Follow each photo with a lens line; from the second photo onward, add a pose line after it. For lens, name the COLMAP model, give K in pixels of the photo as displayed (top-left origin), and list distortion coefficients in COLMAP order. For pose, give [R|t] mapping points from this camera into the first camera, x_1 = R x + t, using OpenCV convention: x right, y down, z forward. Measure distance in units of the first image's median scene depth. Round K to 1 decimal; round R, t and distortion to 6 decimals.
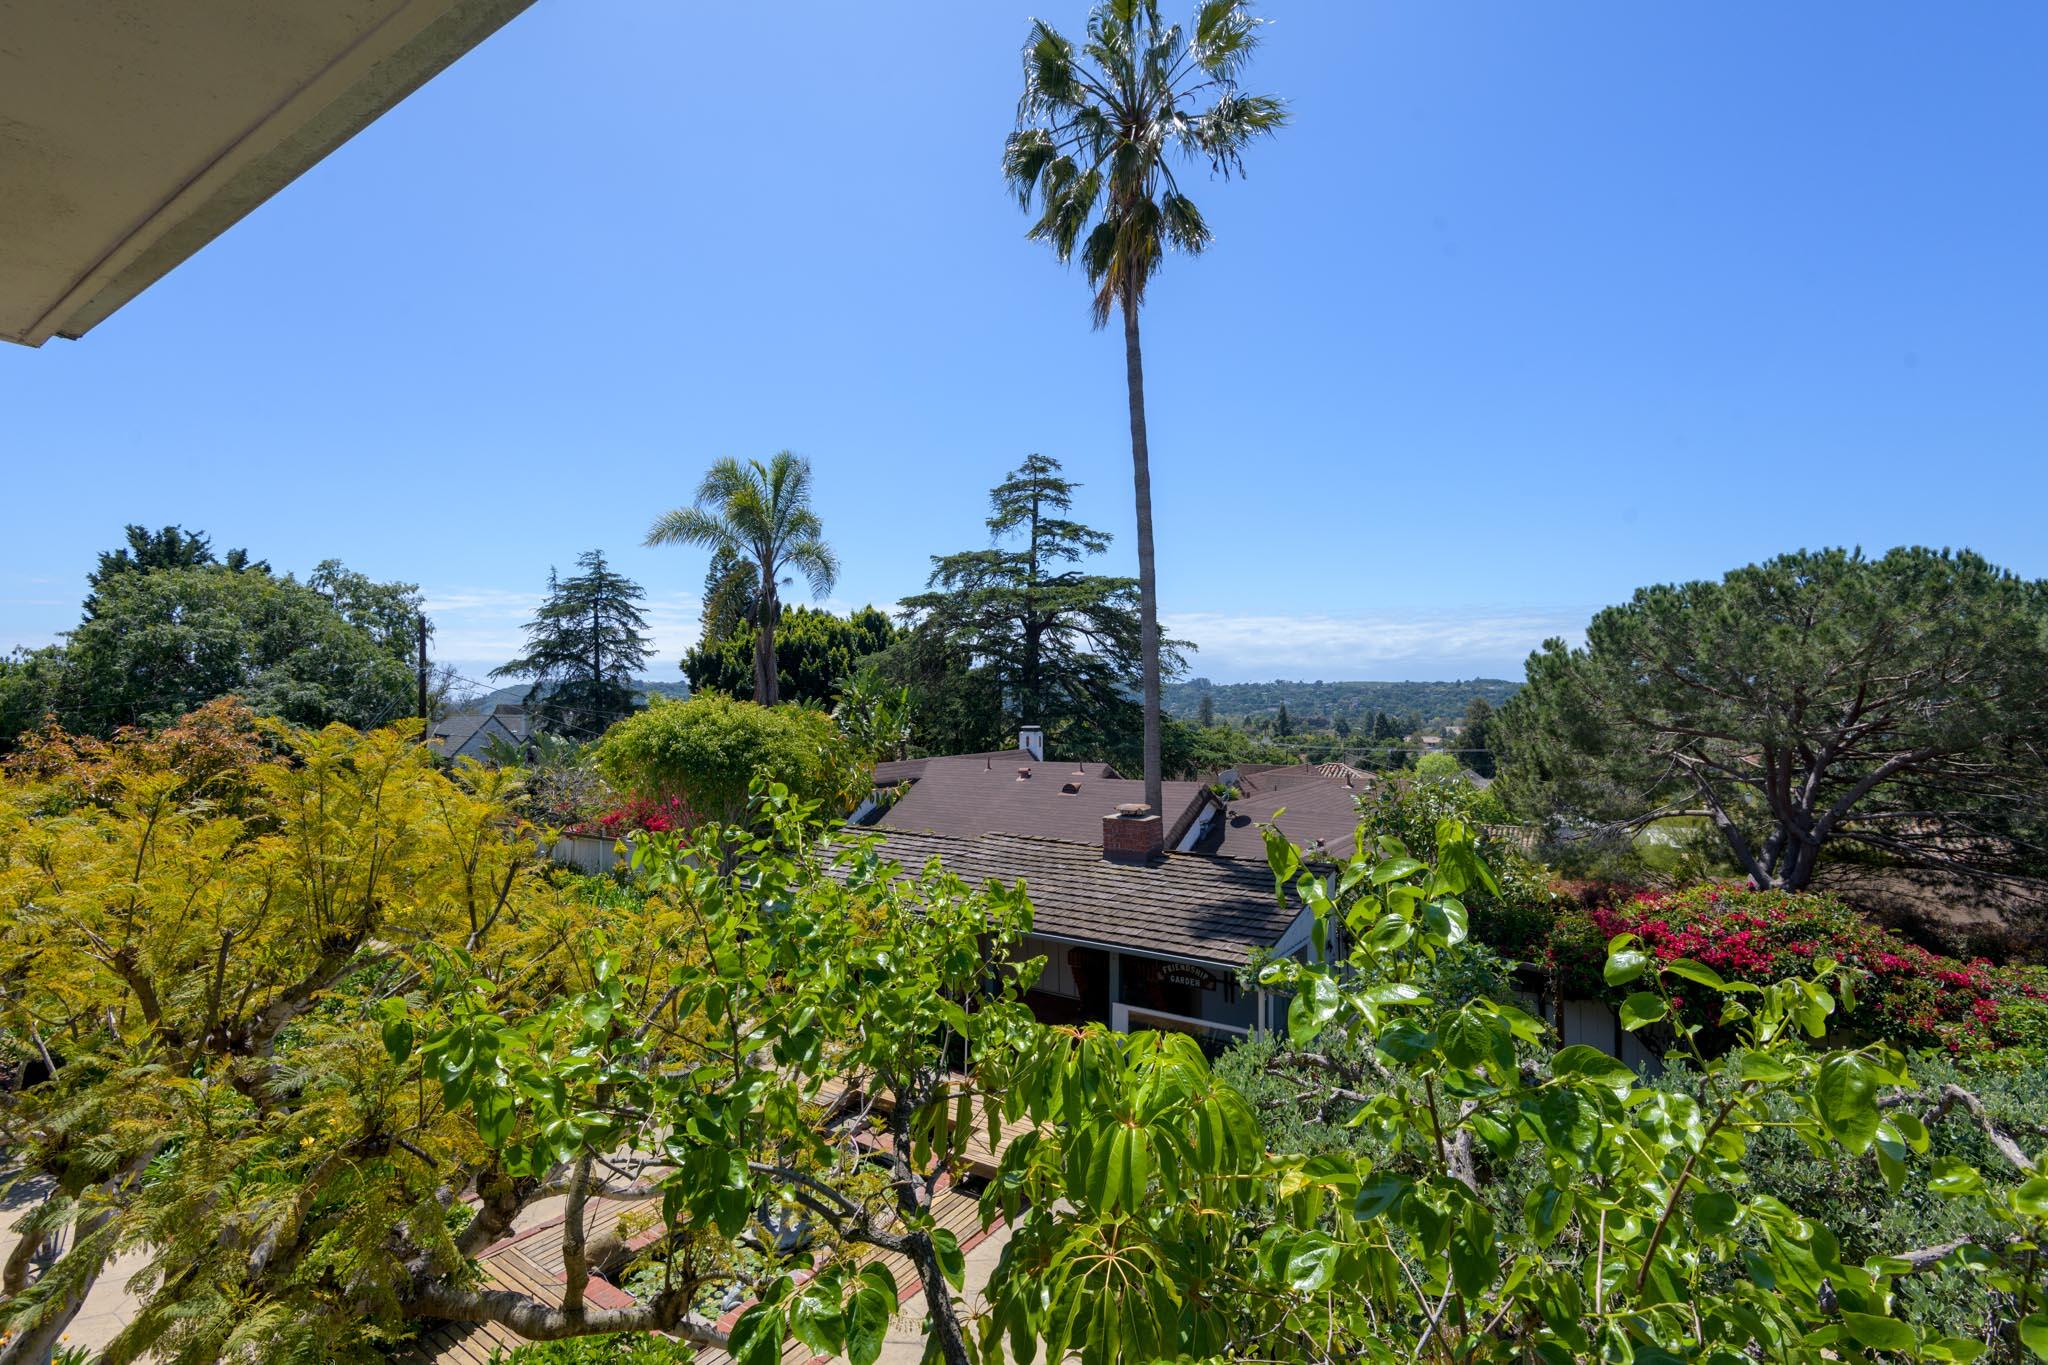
lens RADIAL K [[932.7, 0, 1036.7], [0, 932.7, 666.9], [0, 0, 1]] dist [0.003708, 0.000127]
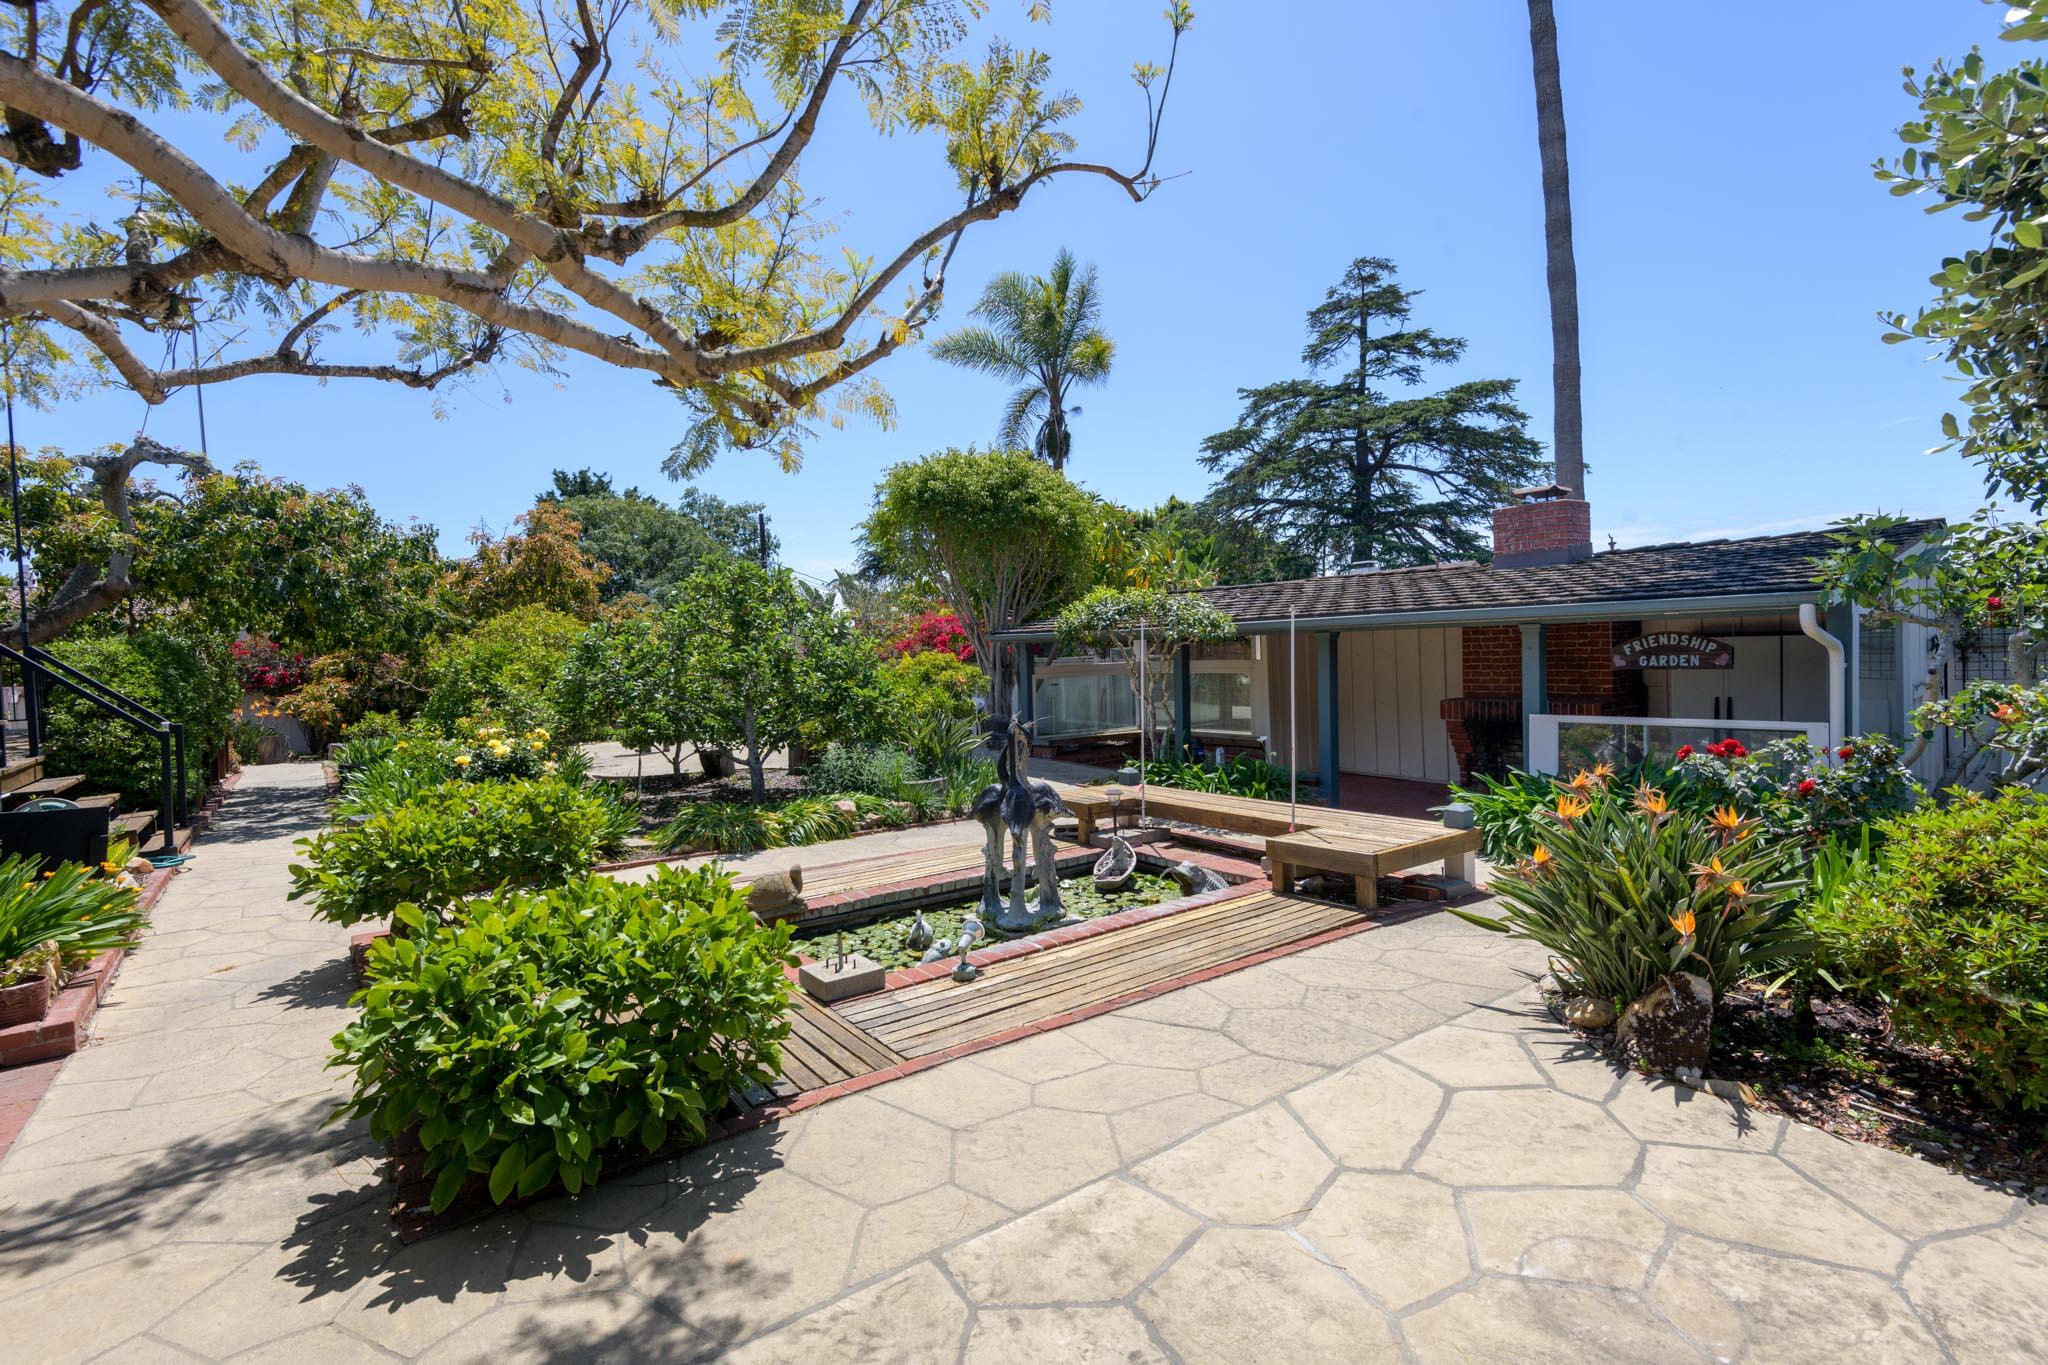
lens RADIAL K [[933.4, 0, 1028.3], [0, 933.4, 664.4], [0, 0, 1]] dist [0.041364, -0.029082]
pose [[0.941064, -0.022969, -0.337447, -0.008626], [0.041592, 0.997978, 0.048060, 0.107350], [0.335661, -0.059262, 0.940117, 0.105341]]
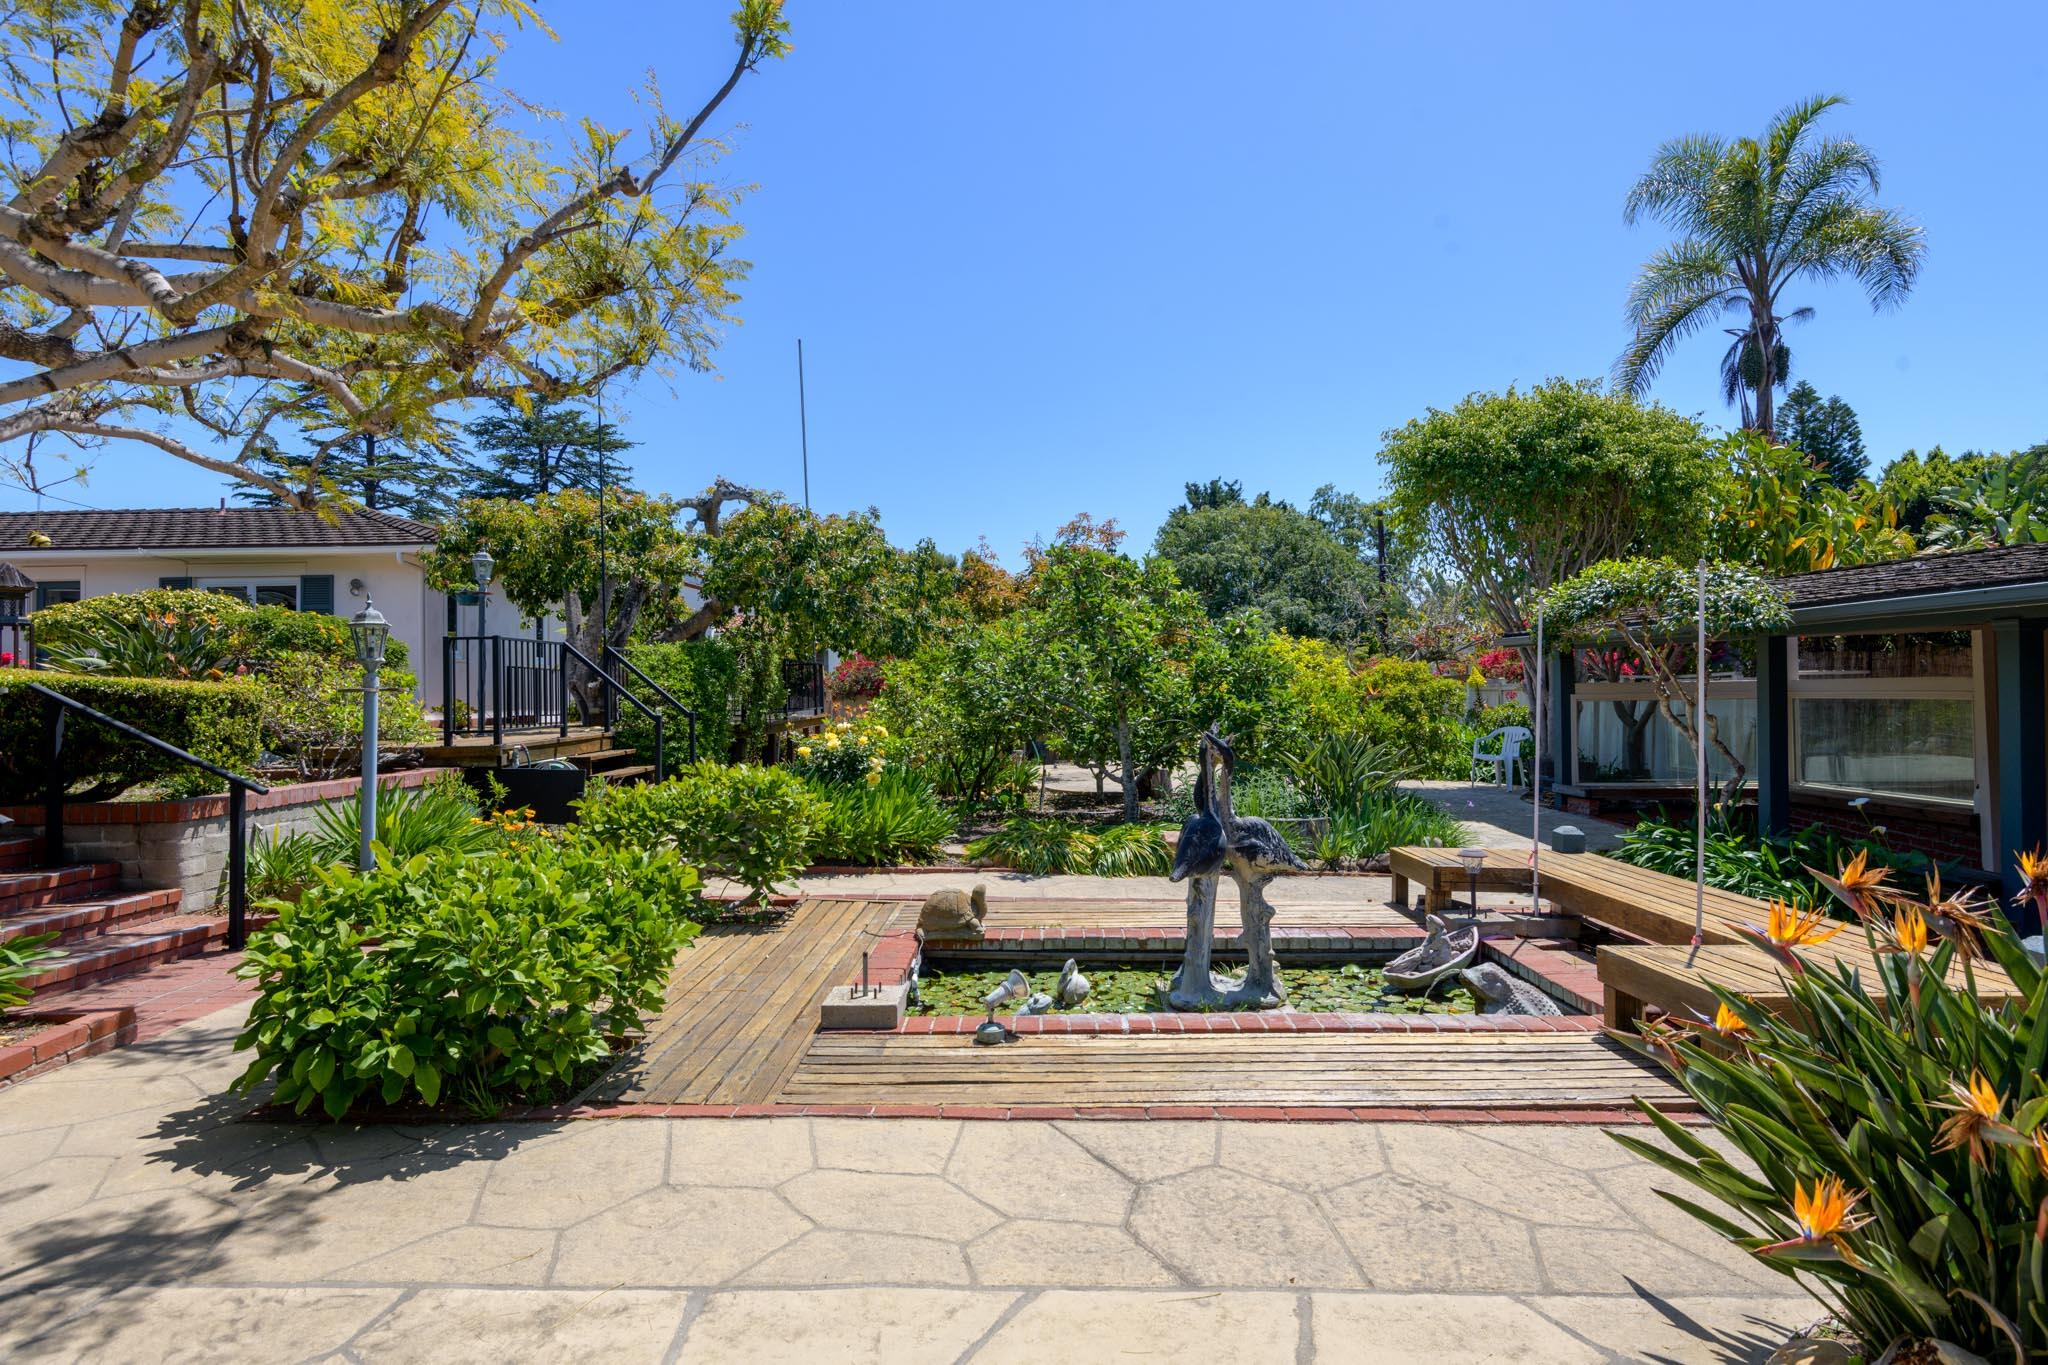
lens RADIAL K [[1082.9, 0, 1023.3], [0, 1082.9, 665.6], [0, 0, 1]] dist [0.032727, -0.026286]
pose [[0.546769, -0.025777, -0.836887, 0.045963], [0.042061, 0.999110, -0.003293, 0.117074], [0.836226, -0.033400, 0.547366, 0.167148]]
